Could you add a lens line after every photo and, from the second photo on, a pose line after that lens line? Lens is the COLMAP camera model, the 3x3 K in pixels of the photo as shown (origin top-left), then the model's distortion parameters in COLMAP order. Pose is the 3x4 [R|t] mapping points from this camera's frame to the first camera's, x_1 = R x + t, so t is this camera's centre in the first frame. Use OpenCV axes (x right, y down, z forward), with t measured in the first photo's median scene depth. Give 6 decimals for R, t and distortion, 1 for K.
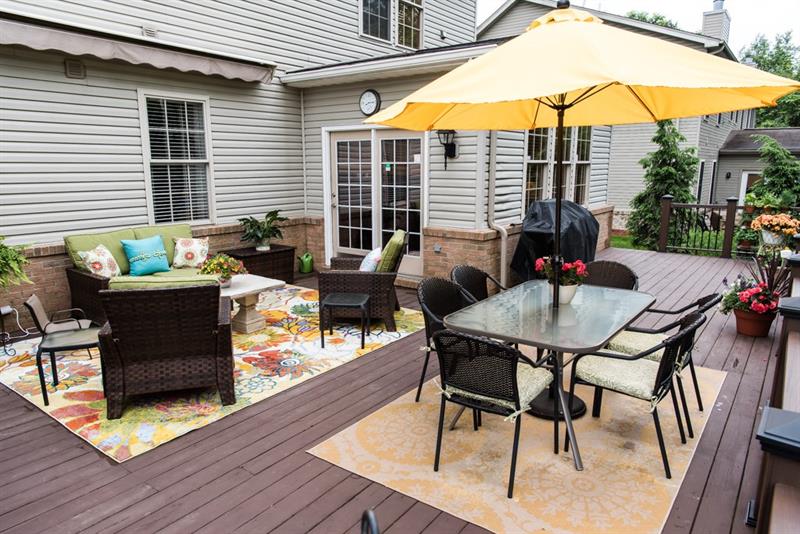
lens RADIAL K [[524.9, 0, 406.5], [0, 524.9, 261.9], [0, 0, 1]] dist [0.060183, -0.000387]
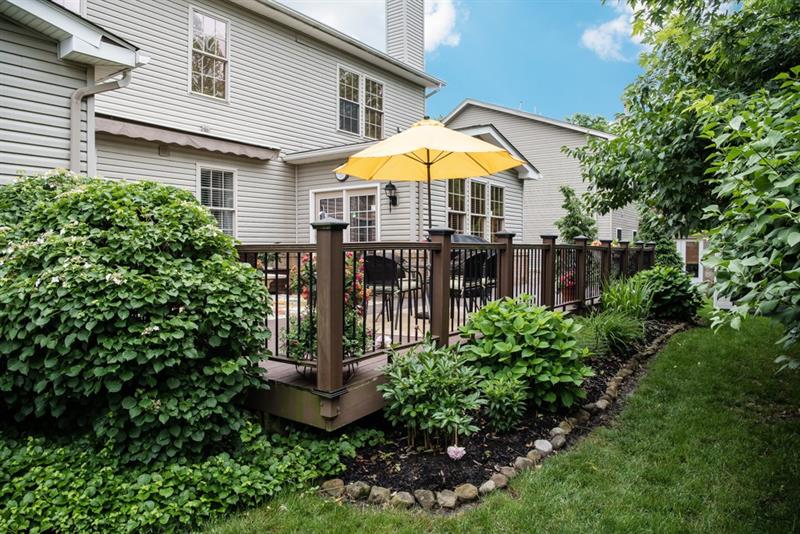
lens RADIAL K [[524.9, 0, 393.1], [0, 524.9, 266.6], [0, 0, 1]] dist [0.060183, -0.000387]
pose [[0.999943, -0.003718, 0.009990, 0.058463], [0.005166, 0.988808, -0.149101, 0.184534], [-0.009324, 0.149145, 0.988771, -0.436462]]
